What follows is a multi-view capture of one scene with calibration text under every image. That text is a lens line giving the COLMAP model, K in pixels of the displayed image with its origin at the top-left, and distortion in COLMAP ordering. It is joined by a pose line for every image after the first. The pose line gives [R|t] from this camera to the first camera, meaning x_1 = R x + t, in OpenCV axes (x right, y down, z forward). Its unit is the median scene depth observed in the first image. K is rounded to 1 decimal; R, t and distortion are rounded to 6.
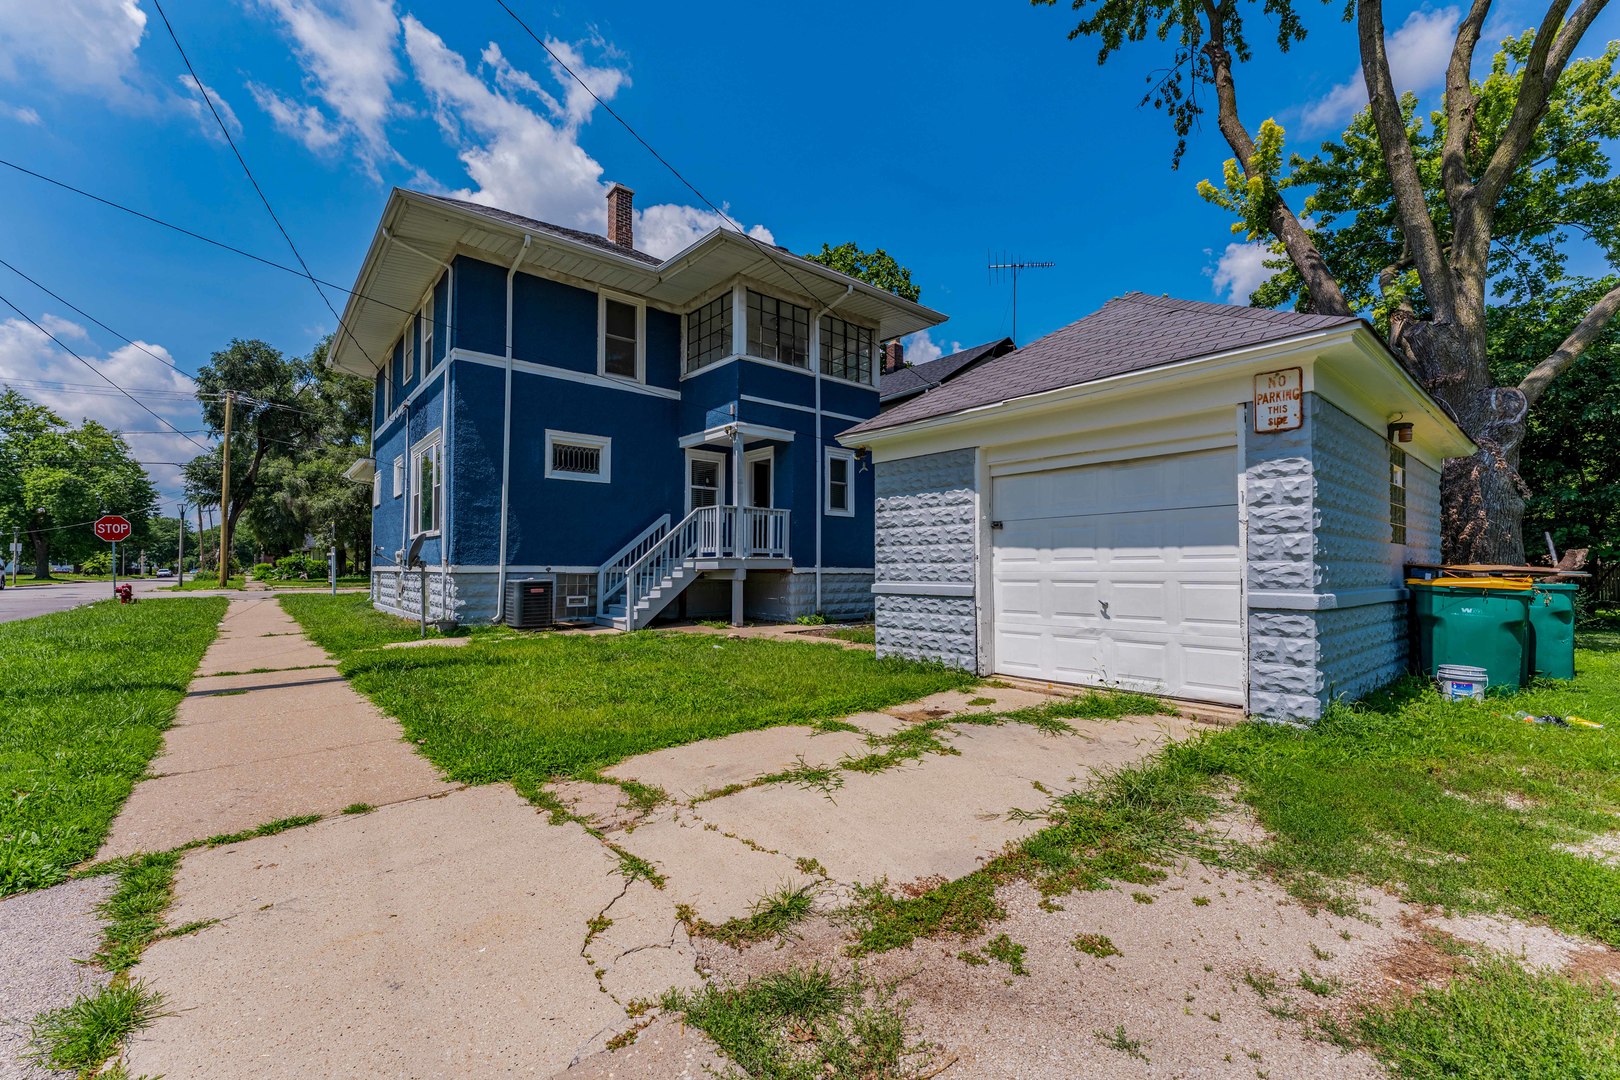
lens RADIAL K [[659.4, 0, 810.0], [0, 659.4, 543.9], [0, 0, 1]] dist [0.002259, -0.000810]
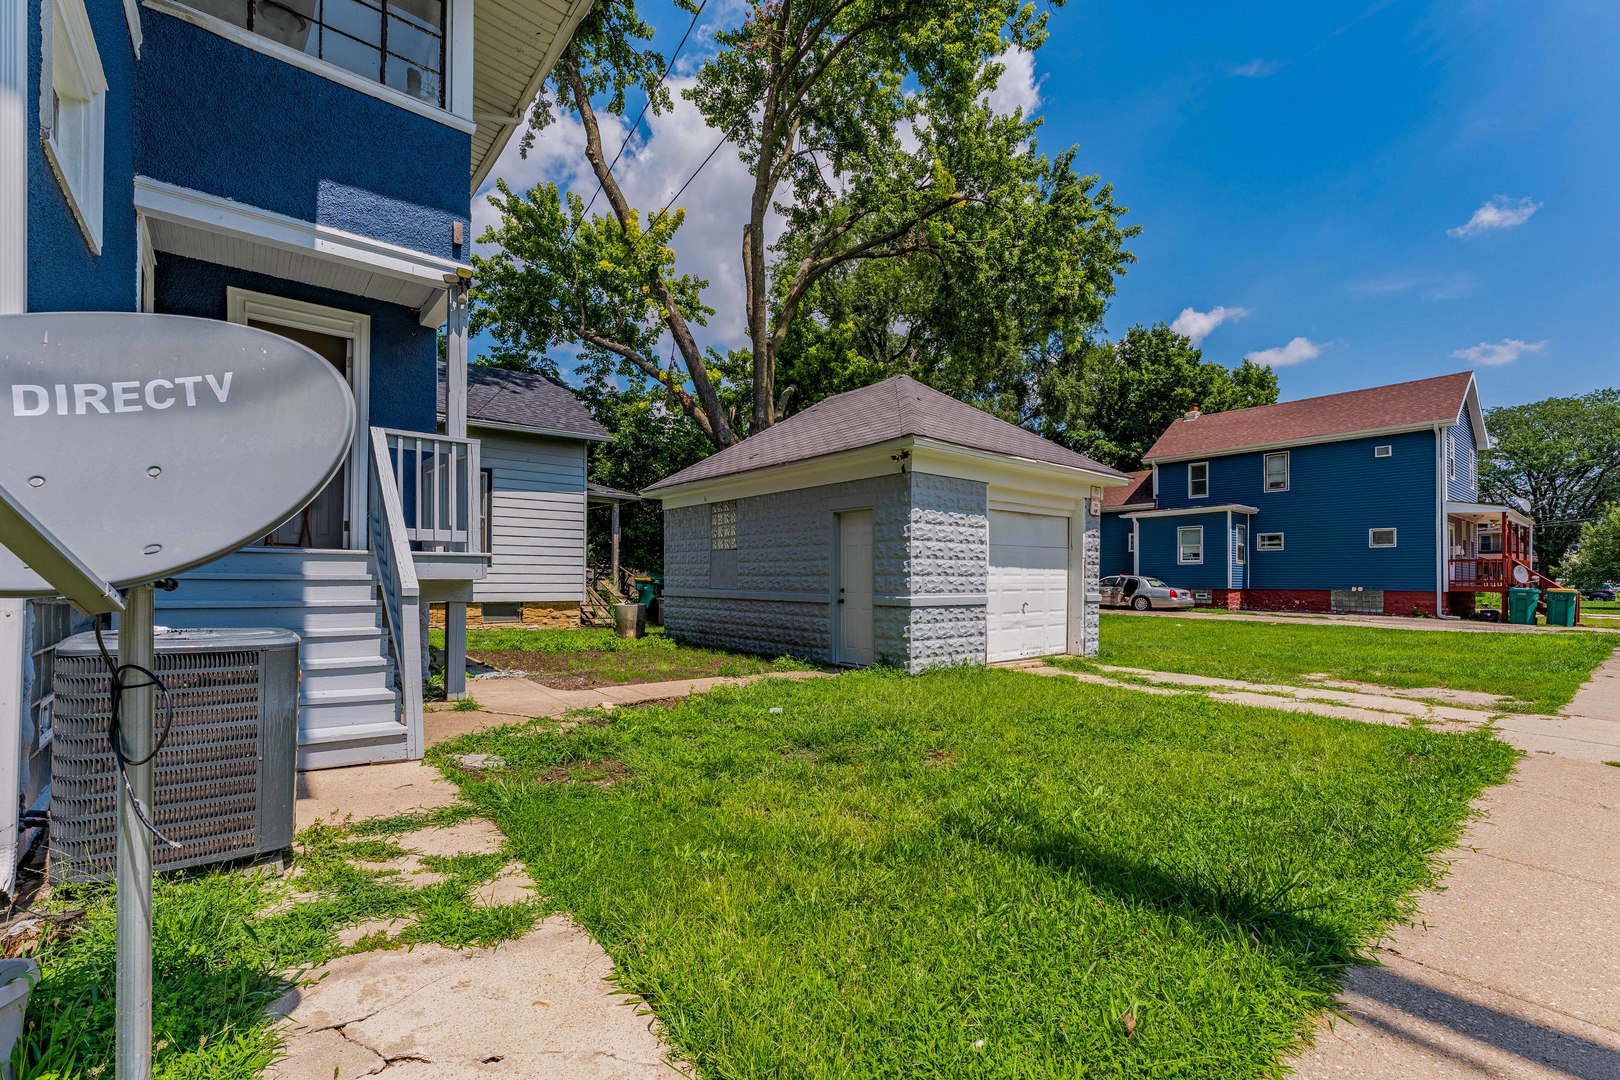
lens RADIAL K [[659.4, 0, 814.7], [0, 659.4, 579.6], [0, 0, 1]] dist [0.002259, -0.000810]
pose [[0.038477, 0.003059, 0.999255, -0.960534], [-0.040121, 0.999194, -0.001514, 0.046785], [-0.998454, -0.040033, 0.038569, 1.225405]]
